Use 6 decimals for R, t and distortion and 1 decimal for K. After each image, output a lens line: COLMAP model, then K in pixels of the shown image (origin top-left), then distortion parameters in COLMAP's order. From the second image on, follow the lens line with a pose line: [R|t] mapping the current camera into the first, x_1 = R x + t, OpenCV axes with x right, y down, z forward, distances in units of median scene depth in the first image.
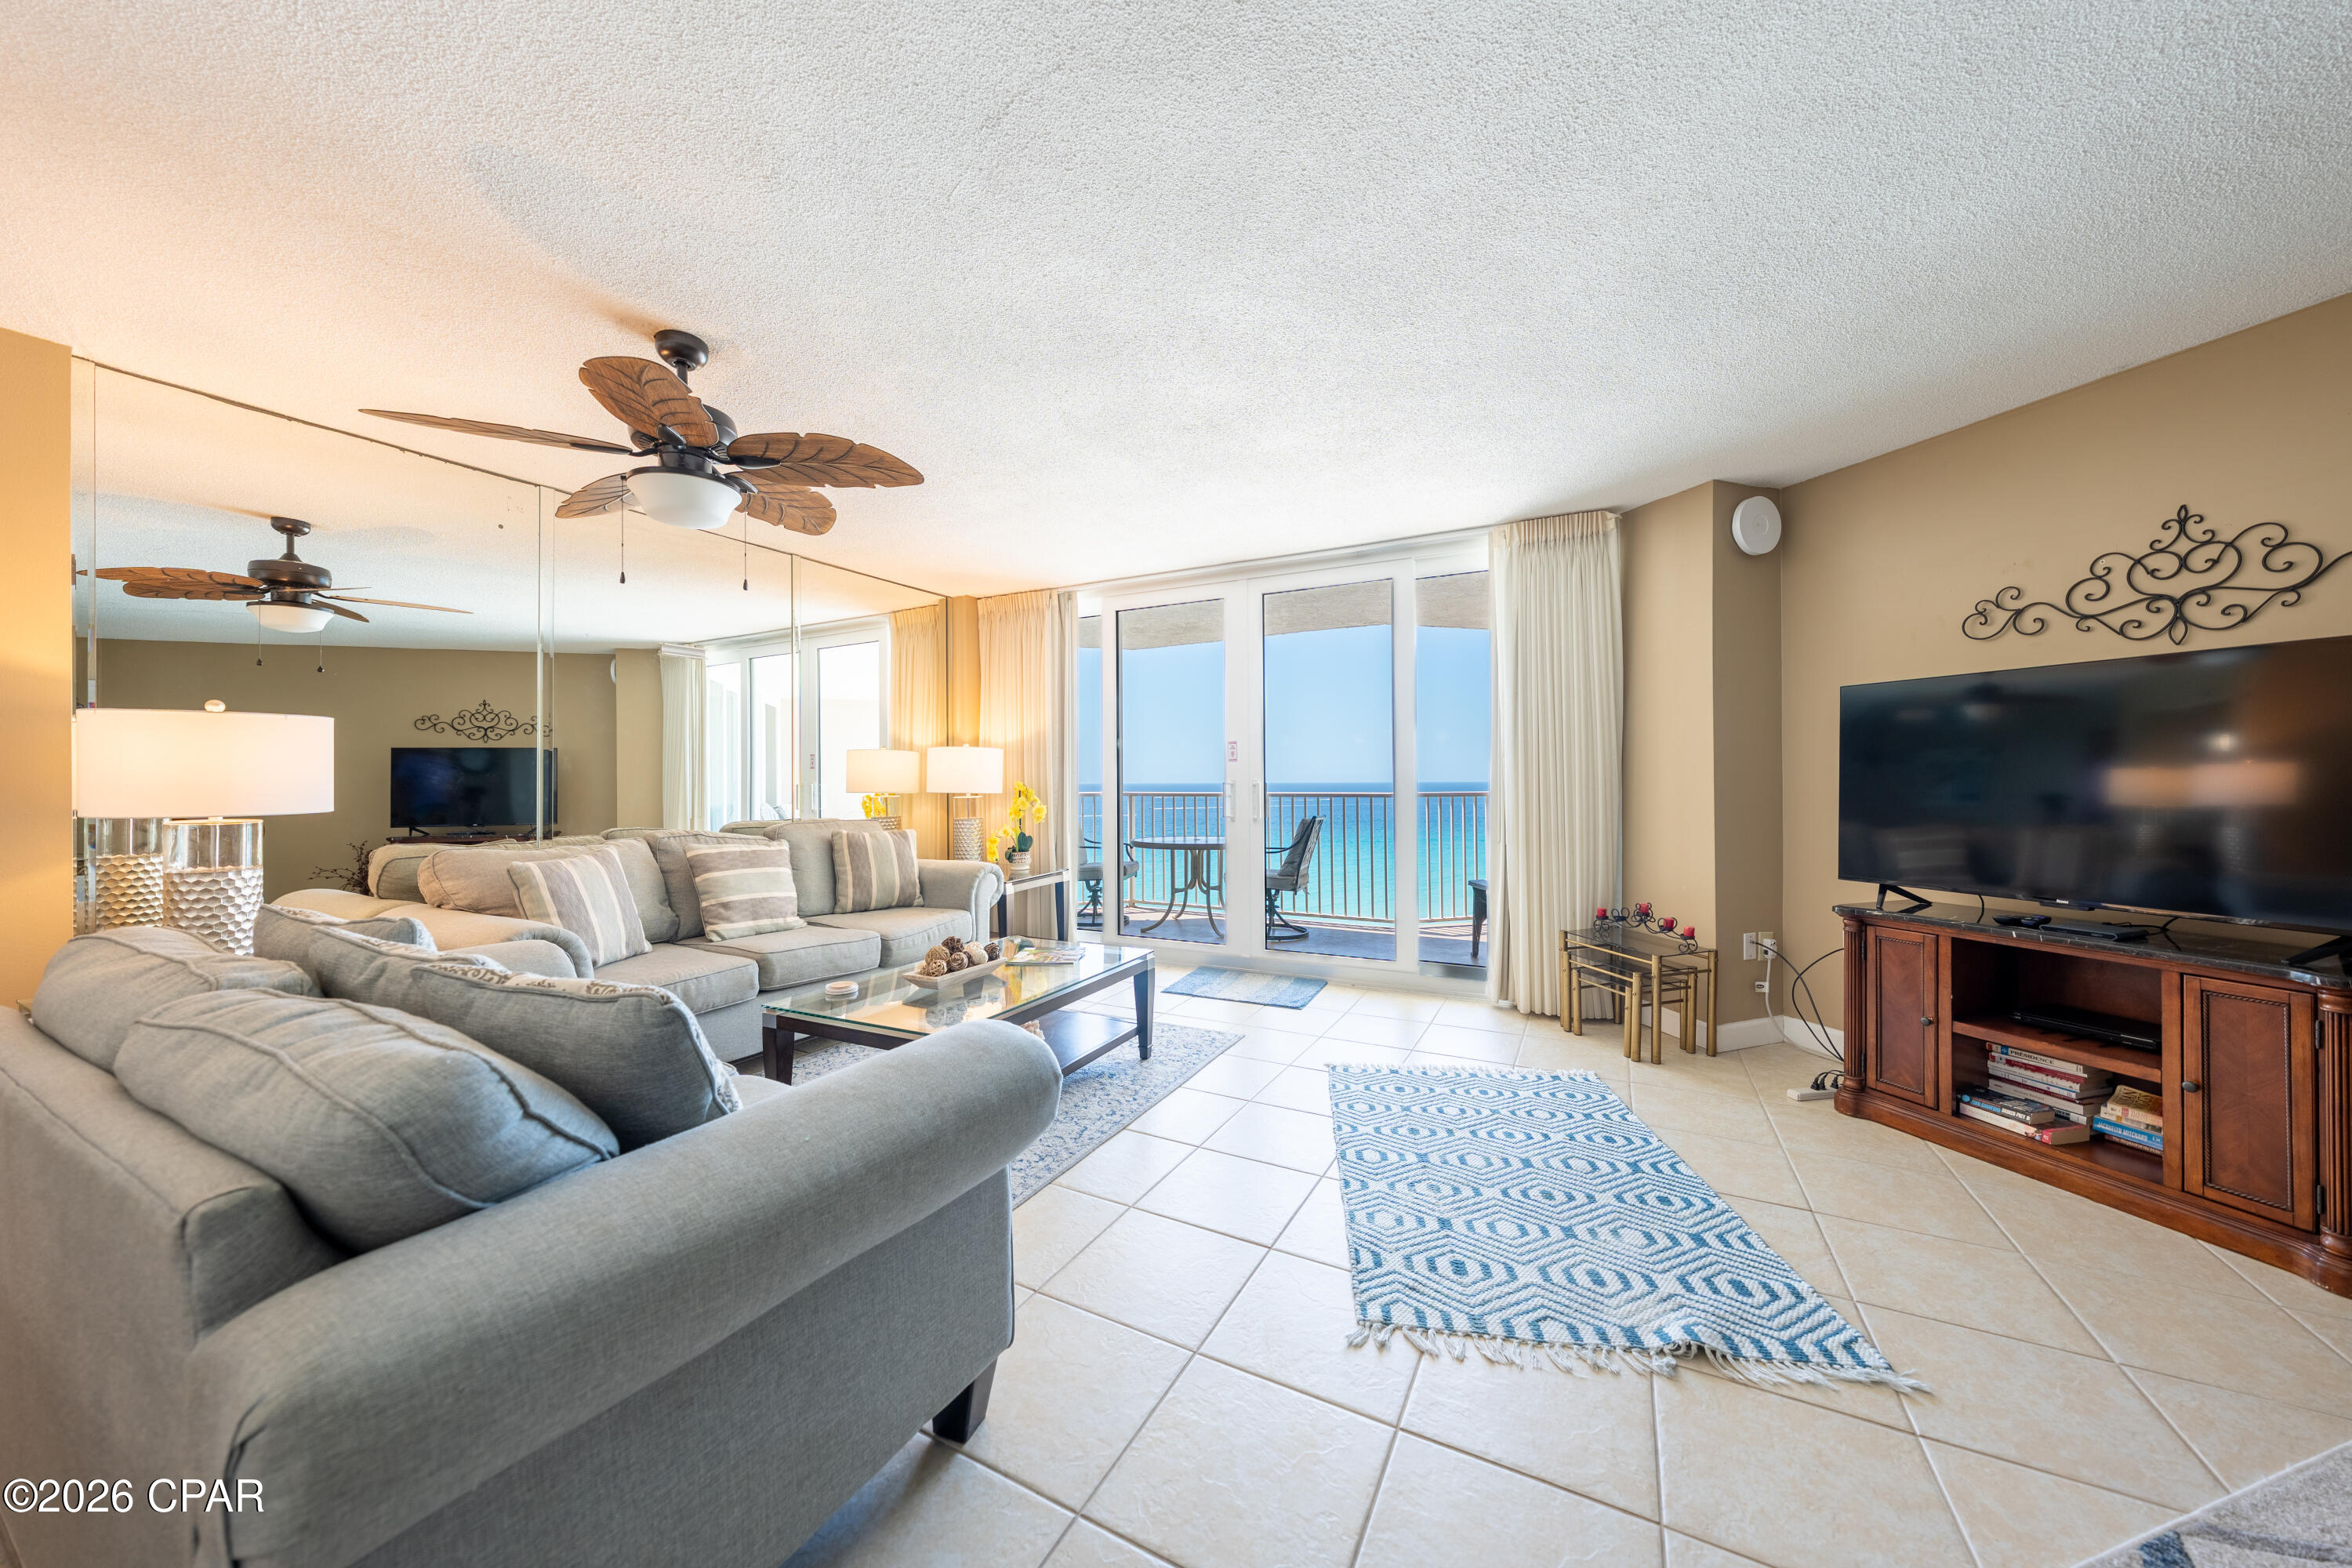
lens RADIAL K [[801.3, 0, 1181.9], [0, 801.3, 778.3], [0, 0, 1]] dist [-0.000939, 0.000190]
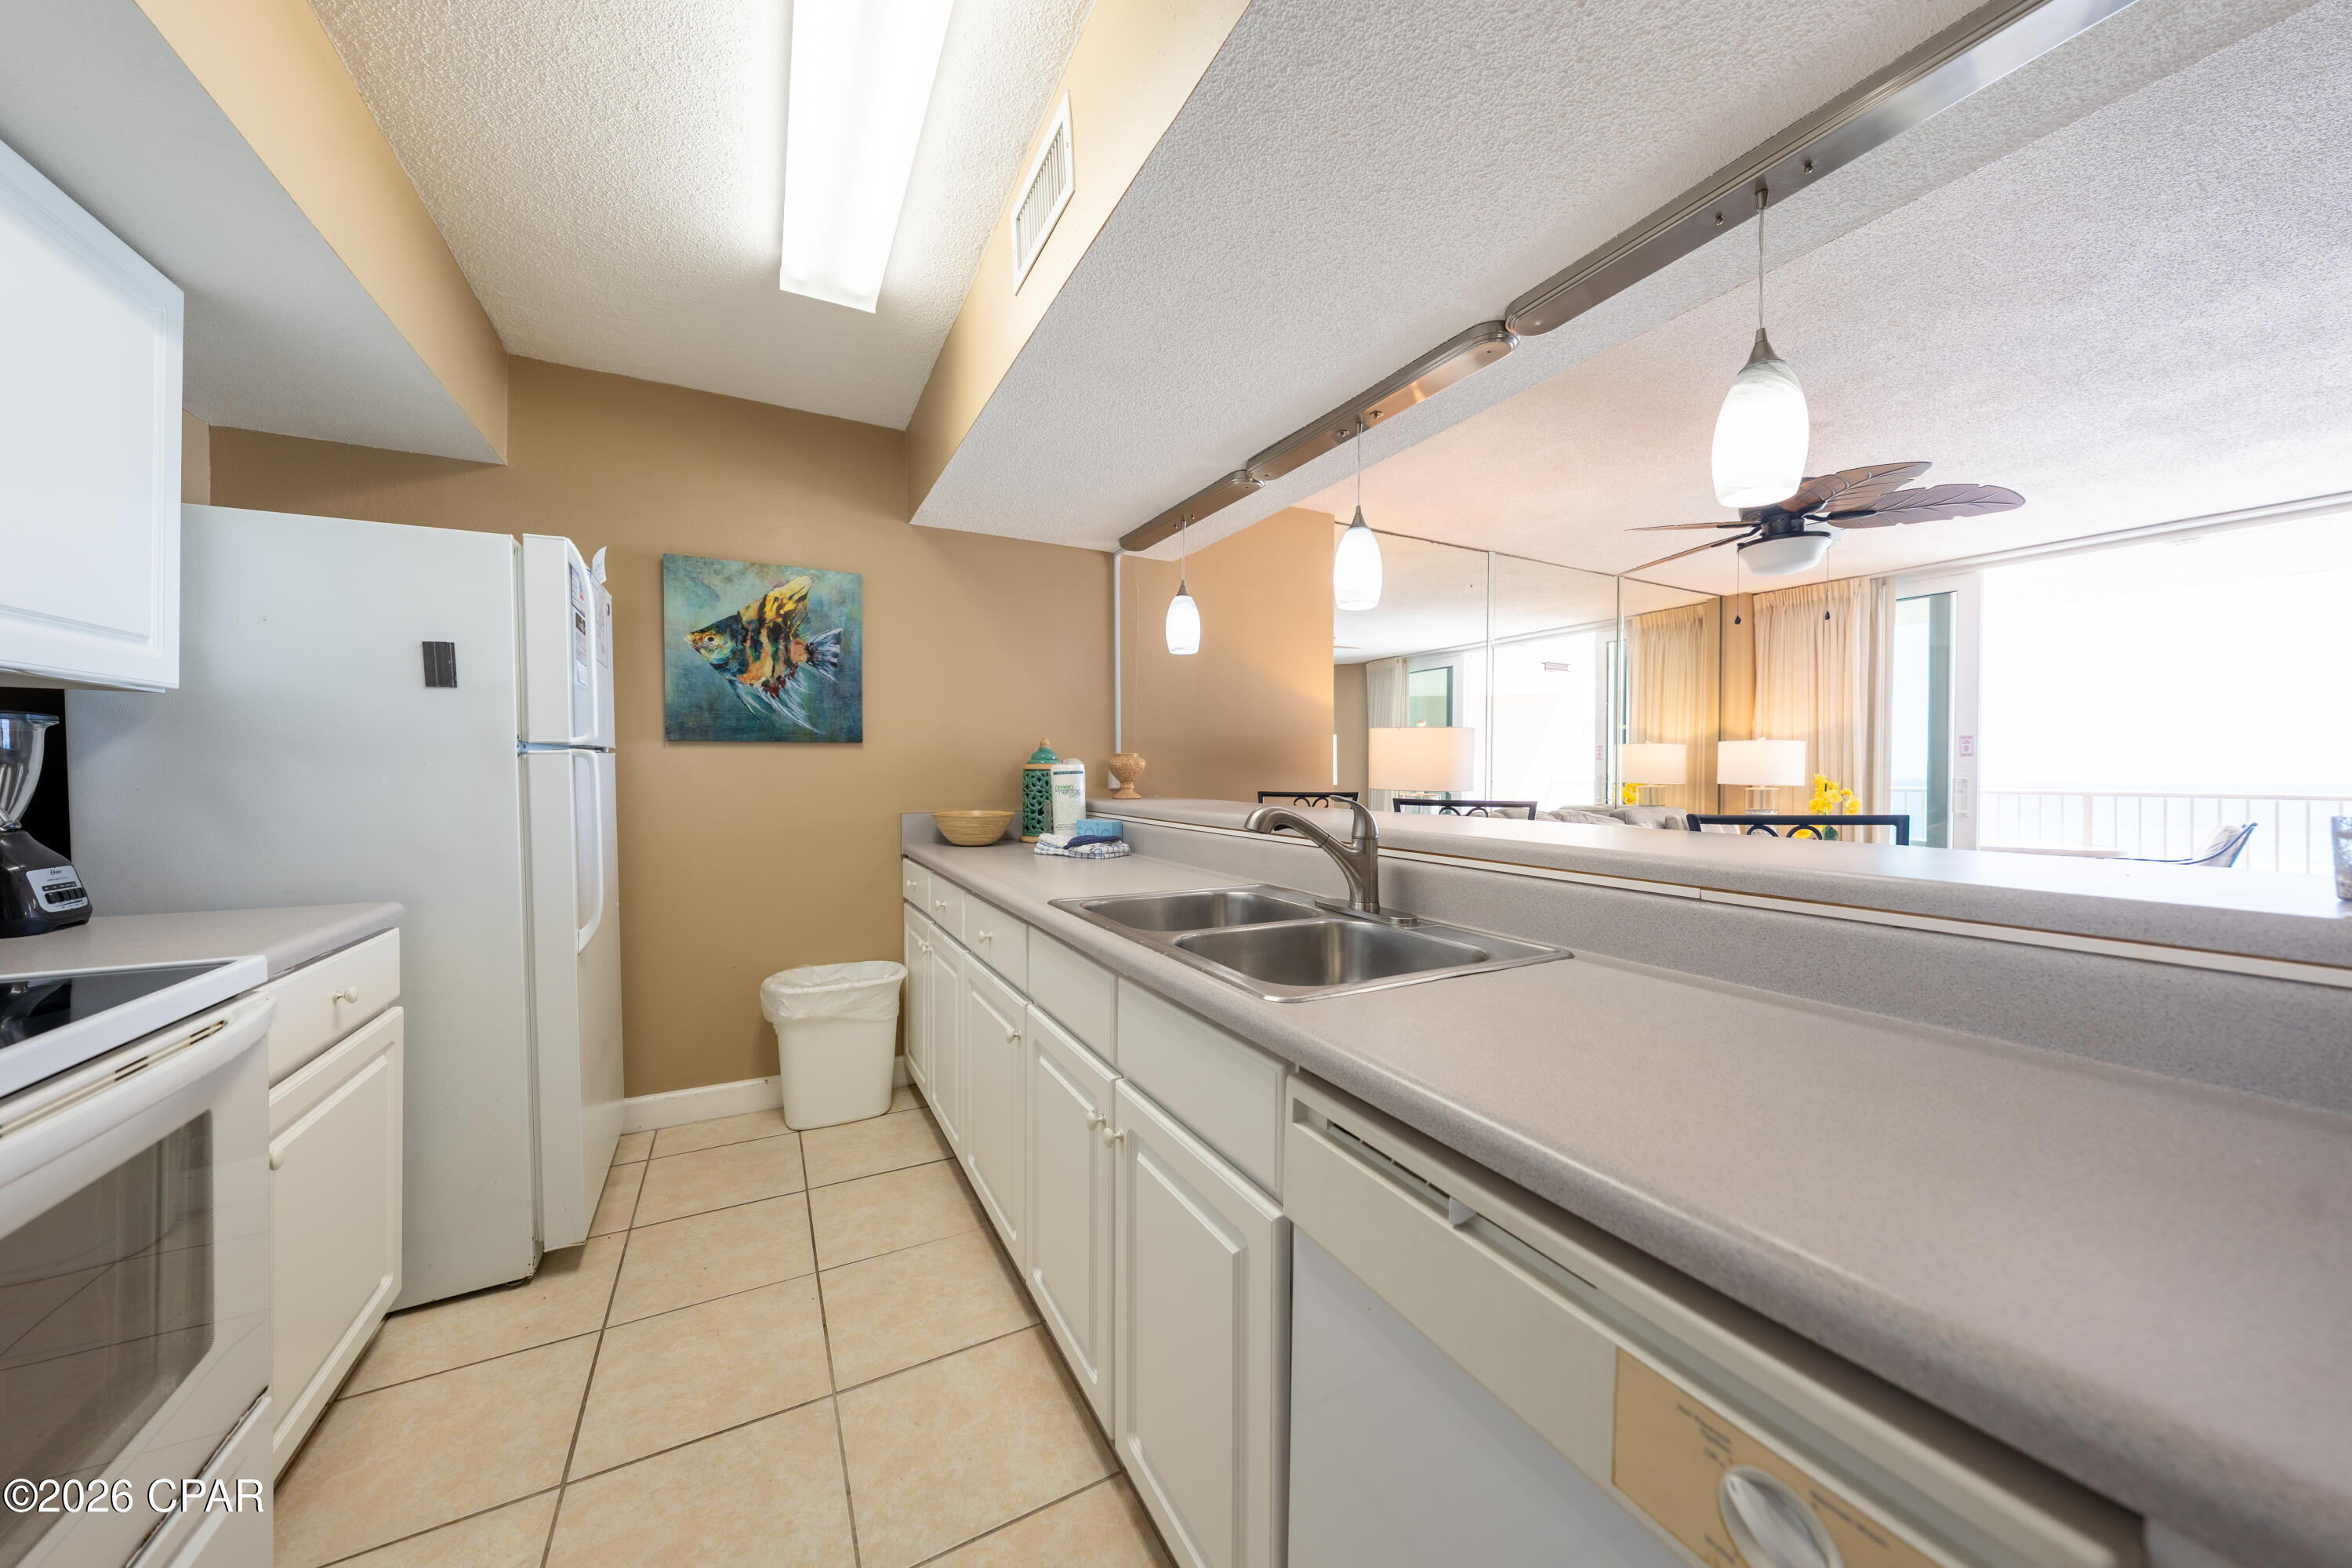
lens RADIAL K [[794.9, 0, 1180.2], [0, 794.9, 776.9], [0, 0, 1]] dist [-0.000839, -0.000060]
pose [[0.832945, 0.013516, -0.553191, -0.580730], [-0.007469, 0.999885, 0.013183, -0.000036], [0.553306, -0.006849, 0.832950, -0.475808]]
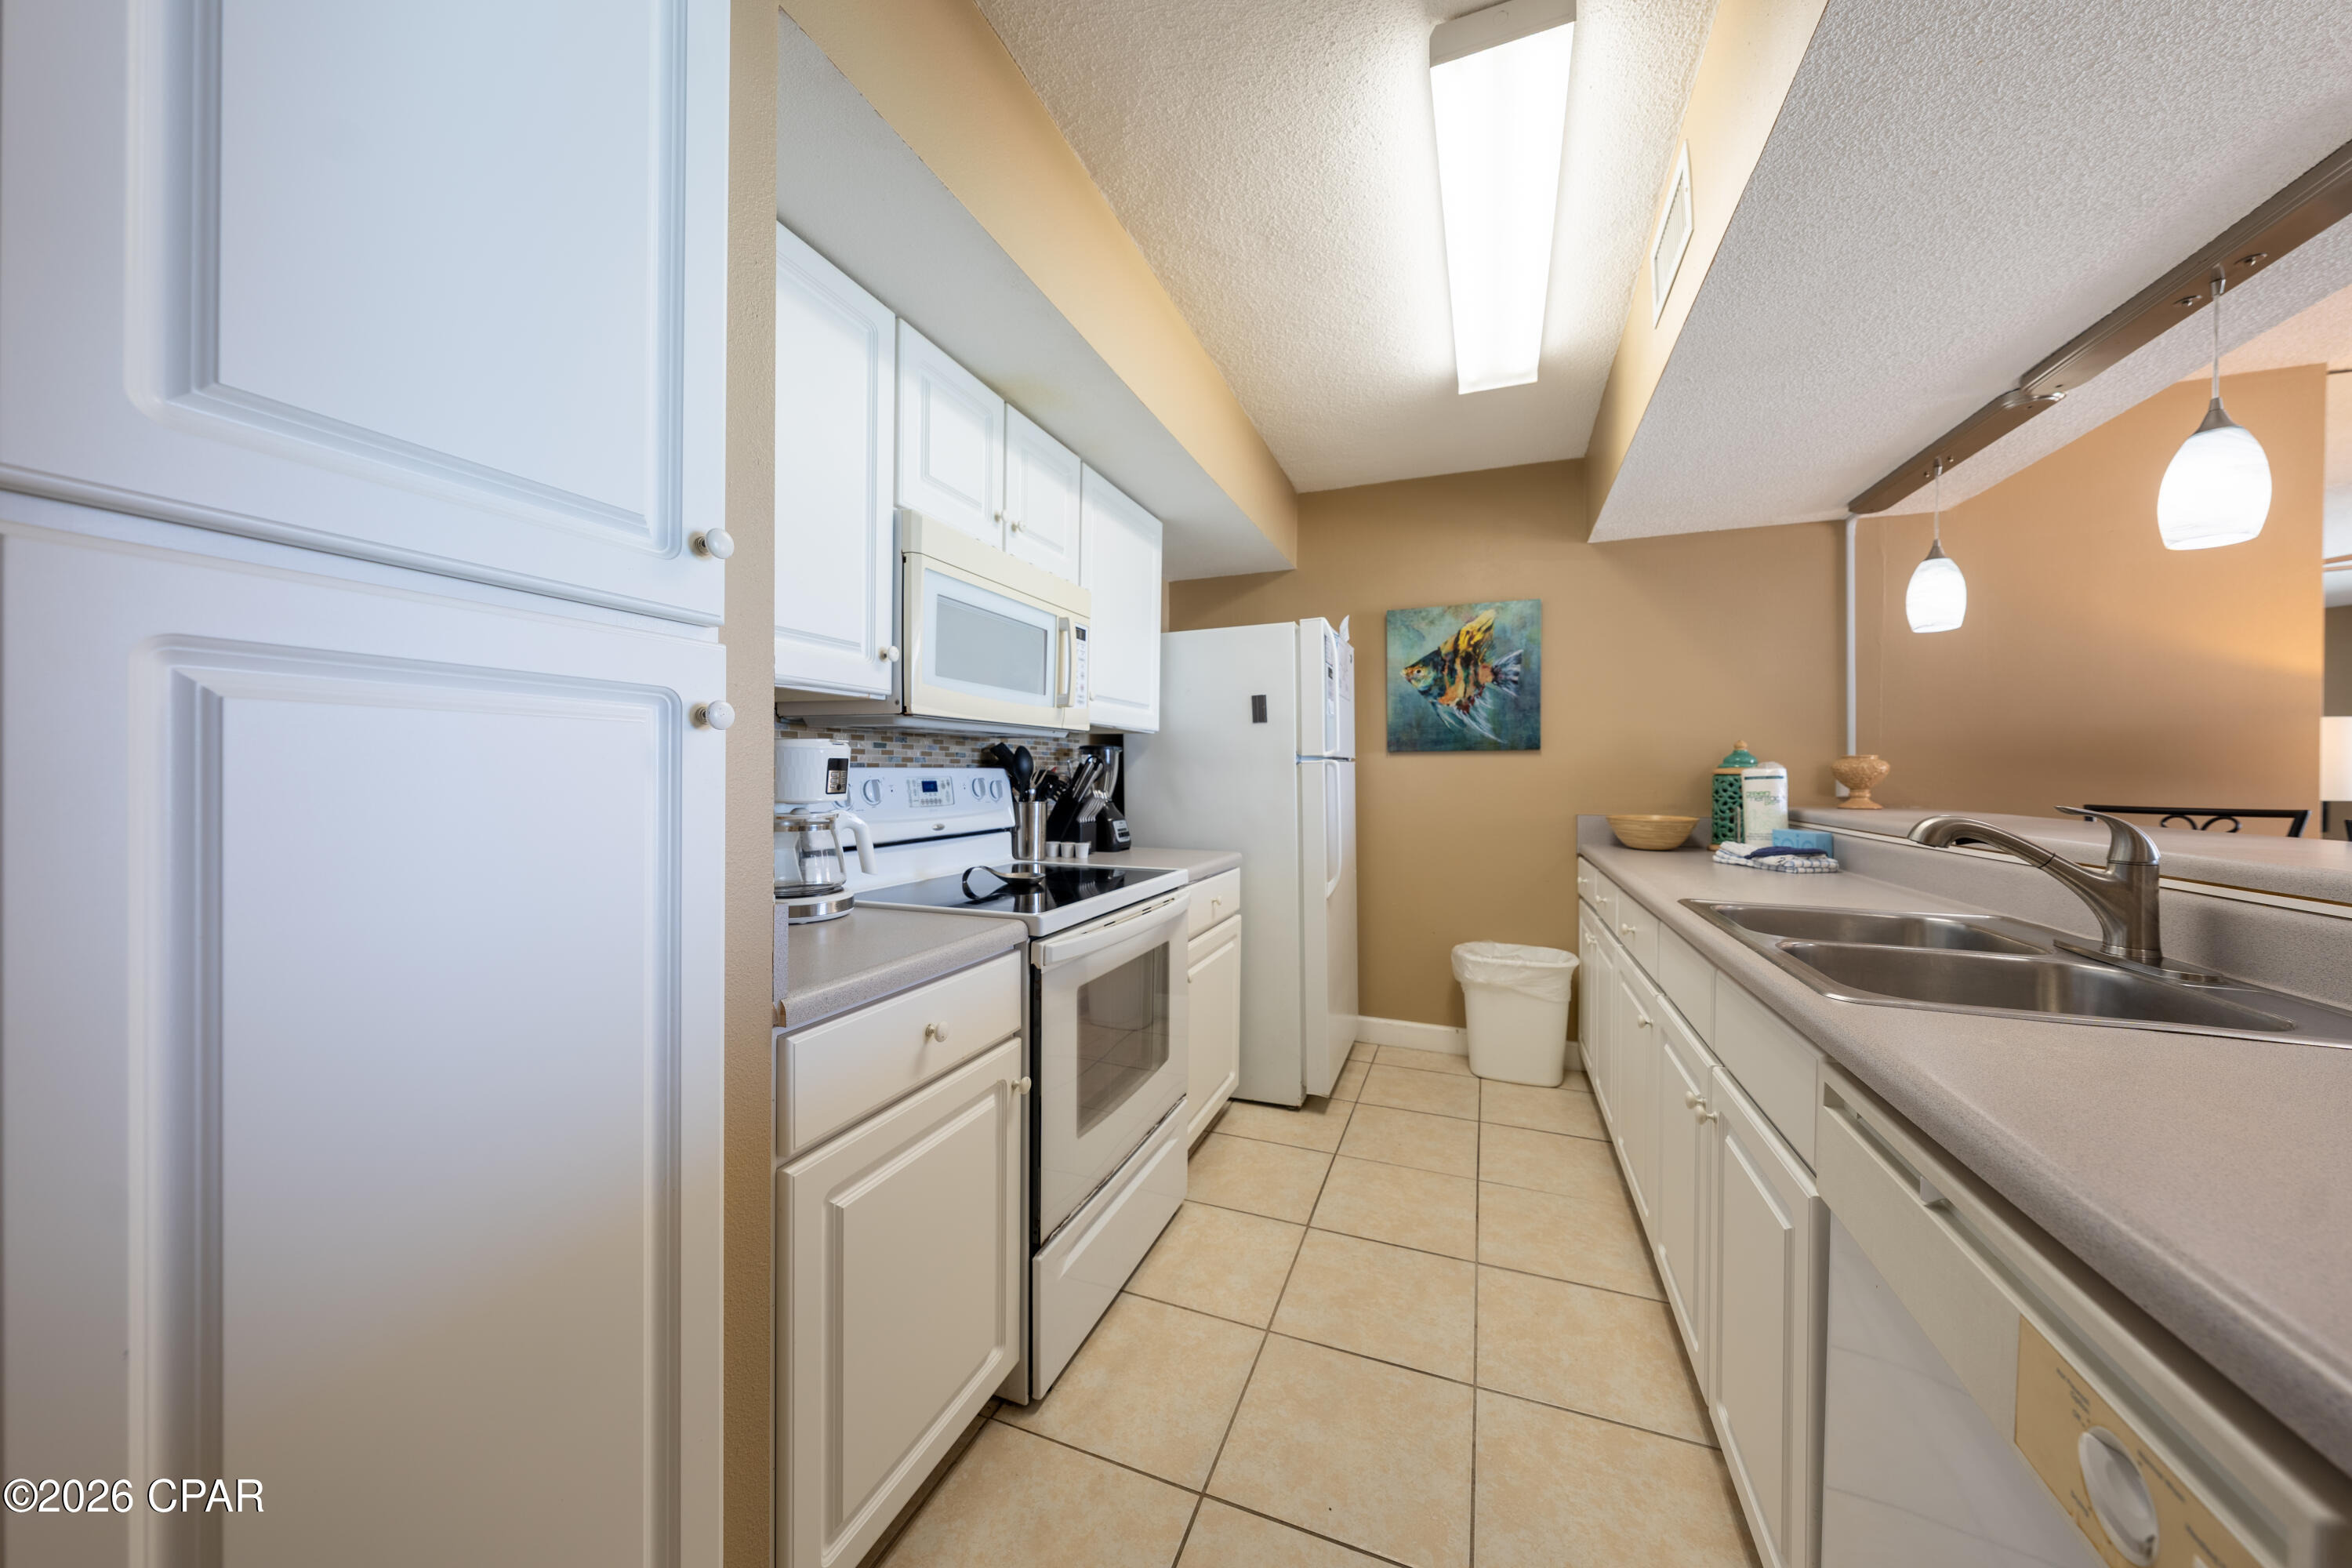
lens RADIAL K [[794.9, 0, 1180.2], [0, 794.9, 776.9], [0, 0, 1]] dist [-0.000839, -0.000060]
pose [[0.118994, 0.012021, -0.992822, -0.423305], [-0.003665, 0.999925, 0.011668, -0.000235], [0.992888, 0.002250, 0.119029, -0.496921]]
